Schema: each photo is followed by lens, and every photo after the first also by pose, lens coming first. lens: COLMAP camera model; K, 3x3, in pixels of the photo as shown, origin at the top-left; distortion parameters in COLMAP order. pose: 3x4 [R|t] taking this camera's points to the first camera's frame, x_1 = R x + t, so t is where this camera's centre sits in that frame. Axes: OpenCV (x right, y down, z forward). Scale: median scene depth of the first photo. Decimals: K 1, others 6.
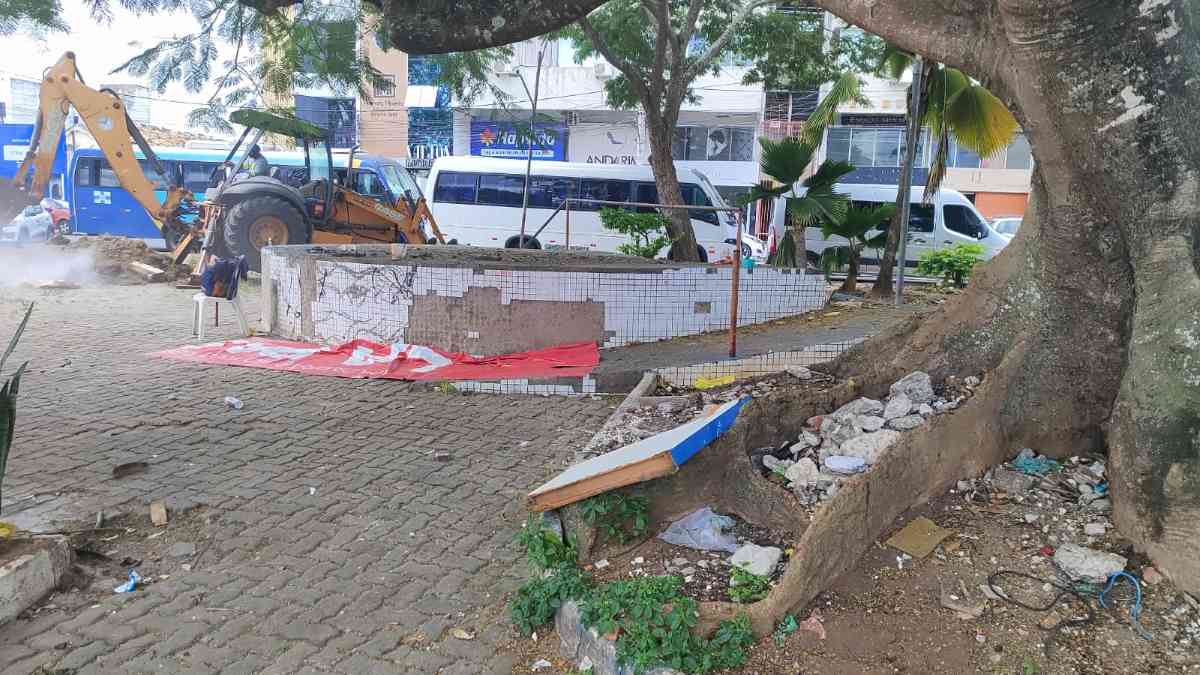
lens RADIAL K [[832.7, 0, 604.0], [0, 832.7, 335.5], [0, 0, 1]] dist [0.025100, -0.040015]
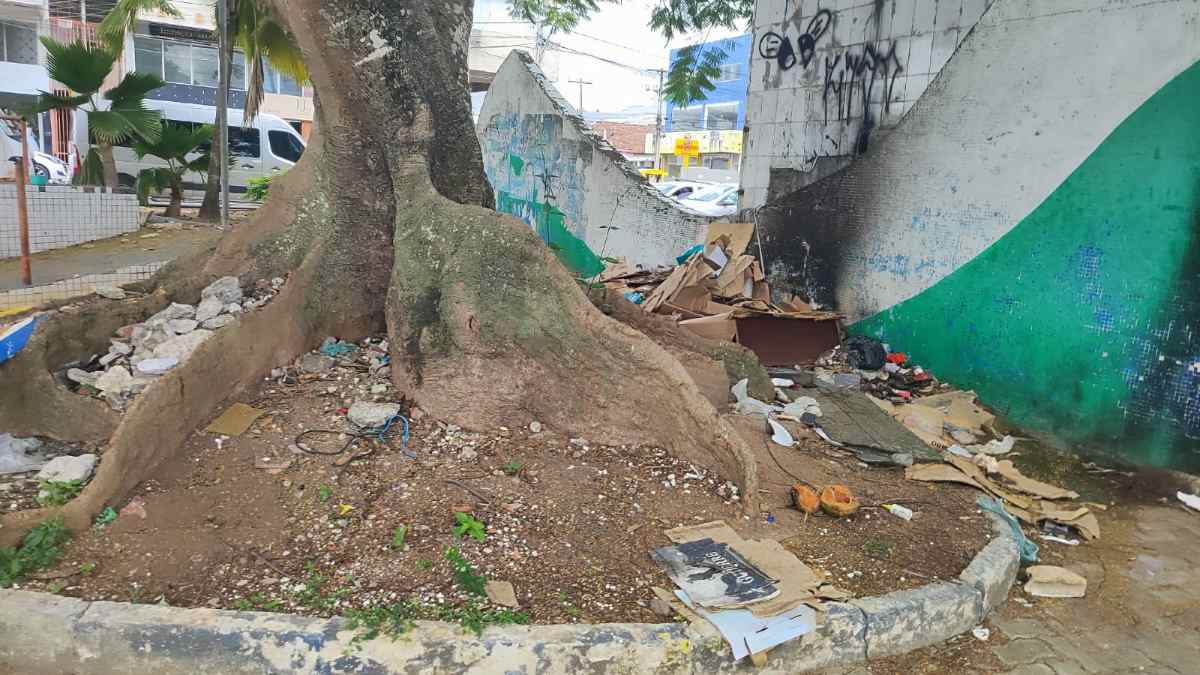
lens RADIAL K [[832.7, 0, 604.0], [0, 832.7, 335.5], [0, 0, 1]] dist [0.025100, -0.040015]
pose [[0.731443, -0.106314, 0.673564, -0.003471], [0.049746, 0.993459, 0.102785, 0.036480], [-0.680086, -0.041675, 0.731947, -0.138224]]
